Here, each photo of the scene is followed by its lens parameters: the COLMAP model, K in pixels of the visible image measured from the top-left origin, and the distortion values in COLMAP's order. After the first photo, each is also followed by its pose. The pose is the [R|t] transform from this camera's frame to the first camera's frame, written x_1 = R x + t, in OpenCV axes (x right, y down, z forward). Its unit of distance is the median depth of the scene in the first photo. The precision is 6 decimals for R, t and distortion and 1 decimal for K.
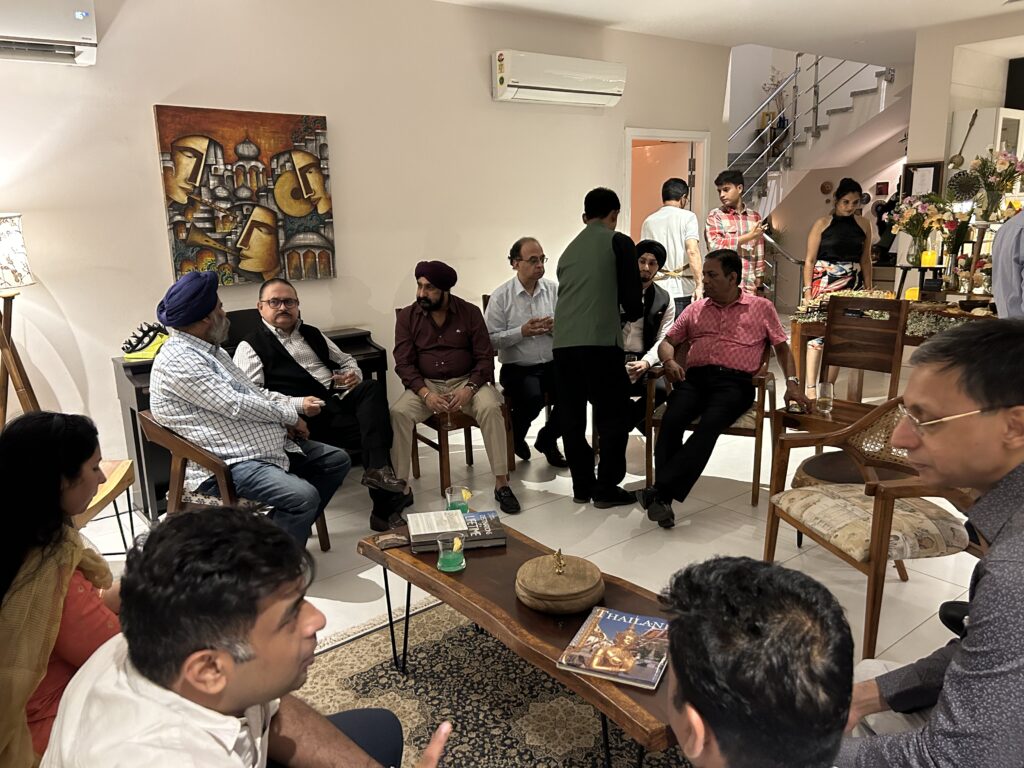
lens RADIAL K [[773.9, 0, 511.5], [0, 773.9, 385.5], [0, 0, 1]] dist [0.017026, -0.012500]
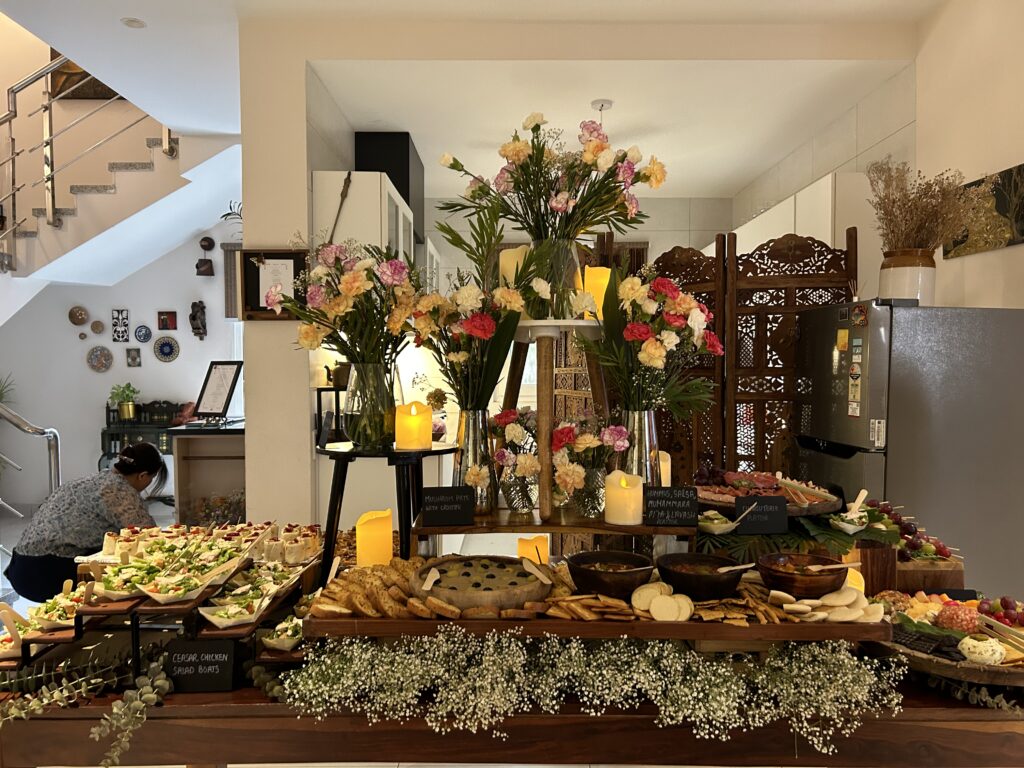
lens RADIAL K [[773.9, 0, 512.6], [0, 773.9, 385.8], [0, 0, 1]] dist [0.017026, -0.012500]
pose [[0.626943, -0.000721, 0.779065, 0.148194], [0.152492, 0.980769, -0.121808, -0.071293], [-0.763995, 0.195168, 0.614996, 0.392229]]
